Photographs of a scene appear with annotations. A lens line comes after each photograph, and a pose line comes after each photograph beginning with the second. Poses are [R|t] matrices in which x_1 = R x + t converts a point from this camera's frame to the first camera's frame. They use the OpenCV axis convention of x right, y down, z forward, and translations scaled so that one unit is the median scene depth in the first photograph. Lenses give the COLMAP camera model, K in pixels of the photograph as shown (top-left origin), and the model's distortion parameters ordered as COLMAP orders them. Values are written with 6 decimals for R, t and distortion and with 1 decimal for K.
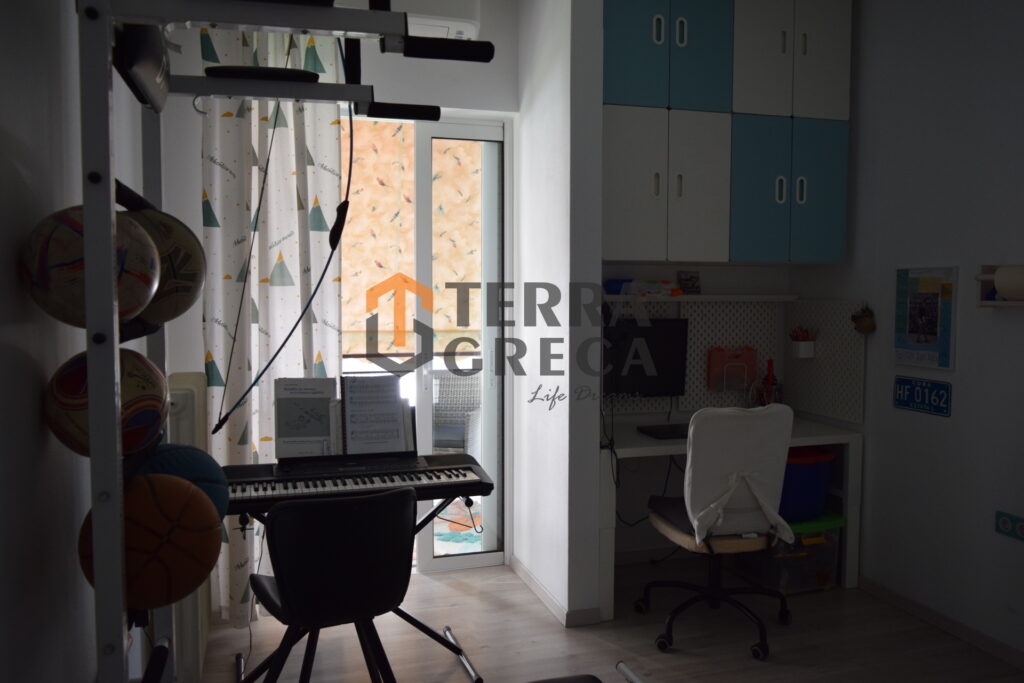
lens RADIAL K [[791.2, 0, 515.2], [0, 791.2, 340.0], [0, 0, 1]] dist [-0.021005, 0.012521]
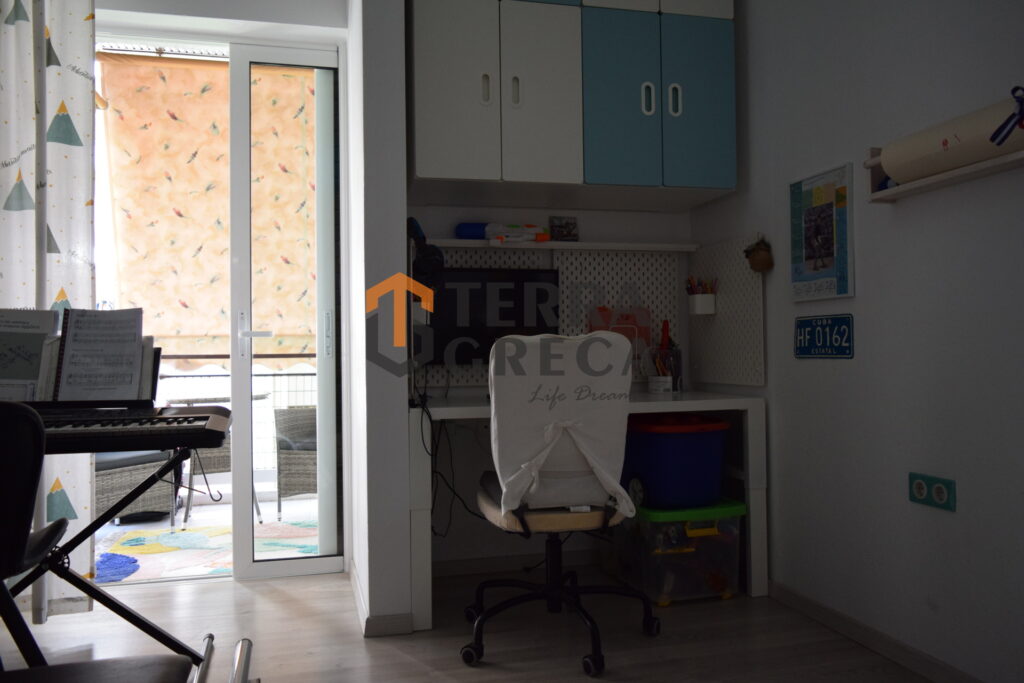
lens RADIAL K [[791.2, 0, 515.2], [0, 791.2, 340.0], [0, 0, 1]] dist [-0.021005, 0.012521]
pose [[0.998742, -0.015011, -0.047845, 0.247324], [0.011194, 0.996806, -0.079071, 0.131399], [0.048879, 0.078436, 0.995720, 0.204349]]
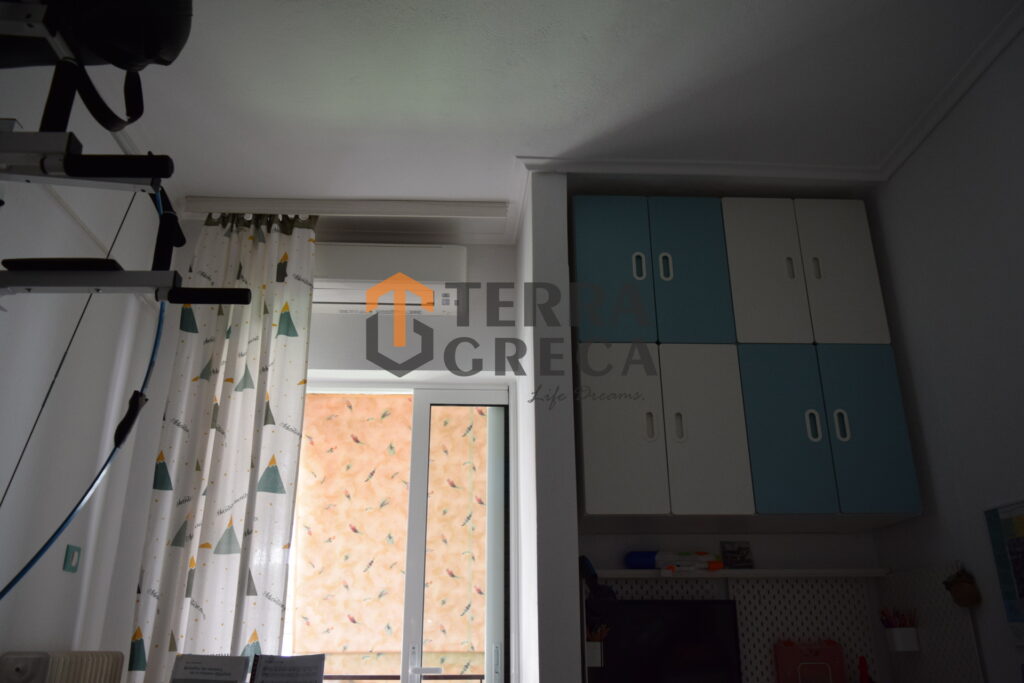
lens RADIAL K [[791.2, 0, 515.2], [0, 791.2, 340.0], [0, 0, 1]] dist [-0.021005, 0.012521]
pose [[0.971150, -0.092987, -0.219593, 0.236041], [-0.008648, 0.906505, -0.422107, 0.084404], [0.238313, 0.411828, 0.879548, 0.172046]]
